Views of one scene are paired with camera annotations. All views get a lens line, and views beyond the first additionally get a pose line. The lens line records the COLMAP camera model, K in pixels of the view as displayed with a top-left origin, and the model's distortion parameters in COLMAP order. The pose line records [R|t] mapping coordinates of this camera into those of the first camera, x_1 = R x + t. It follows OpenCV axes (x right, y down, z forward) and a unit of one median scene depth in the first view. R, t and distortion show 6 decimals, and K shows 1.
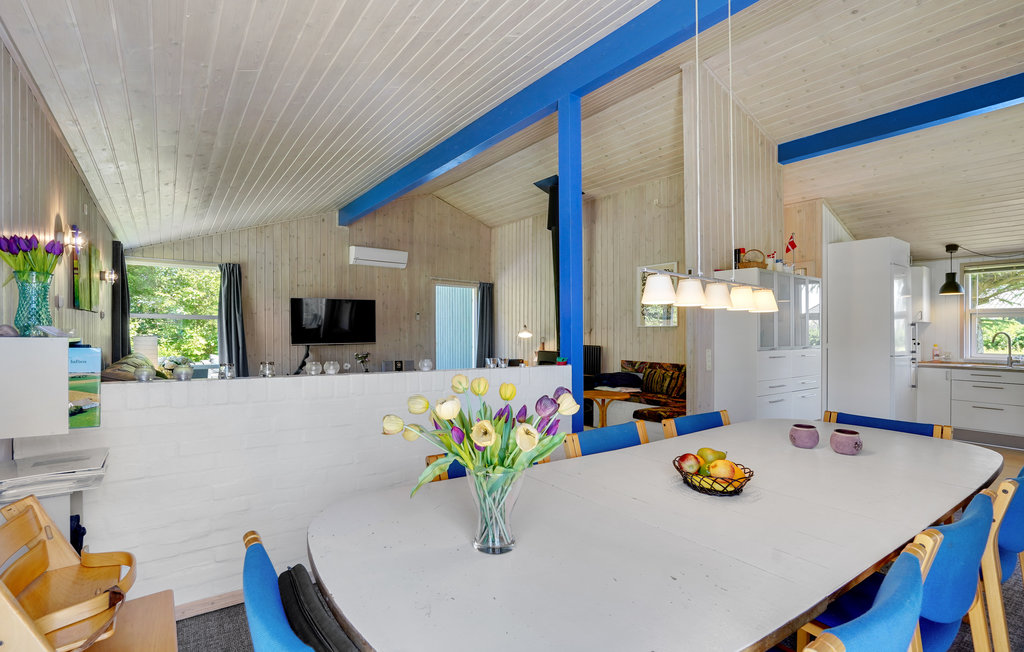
lens RADIAL K [[487.3, 0, 511.1], [0, 487.3, 329.0], [0, 0, 1]] dist [0.002399, 0.001210]
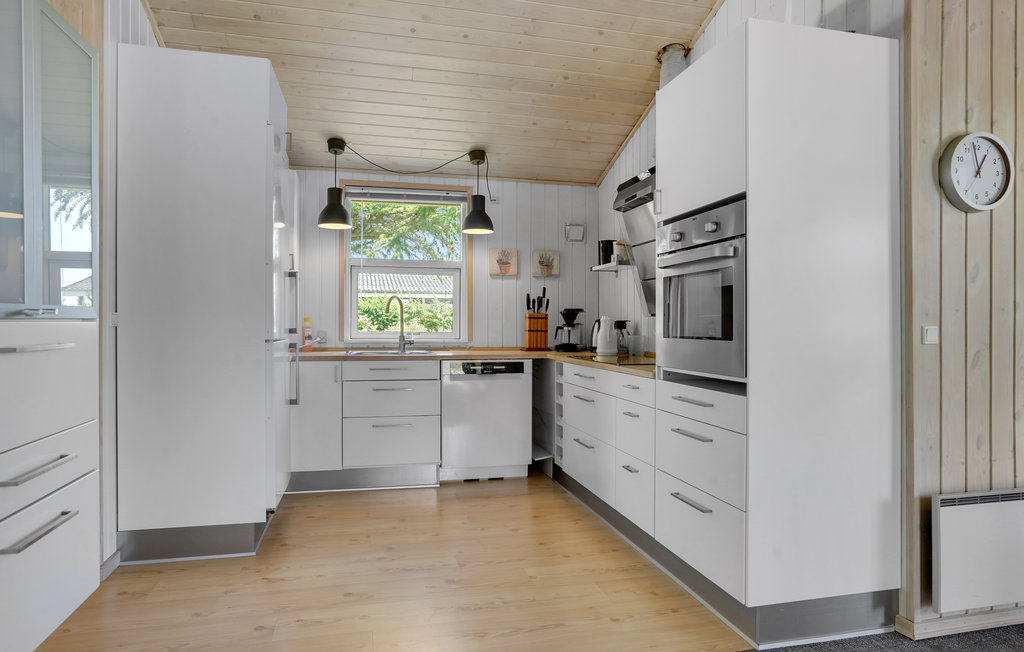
lens RADIAL K [[588.5, 0, 509.5], [0, 588.5, 324.1], [0, 0, 1]] dist [-0.004036, -0.000004]
pose [[0.383347, -0.006480, 0.923582, 0.356277], [-0.005830, 0.999938, 0.009435, 0.032455], [-0.923586, -0.009001, 0.383285, 0.558367]]
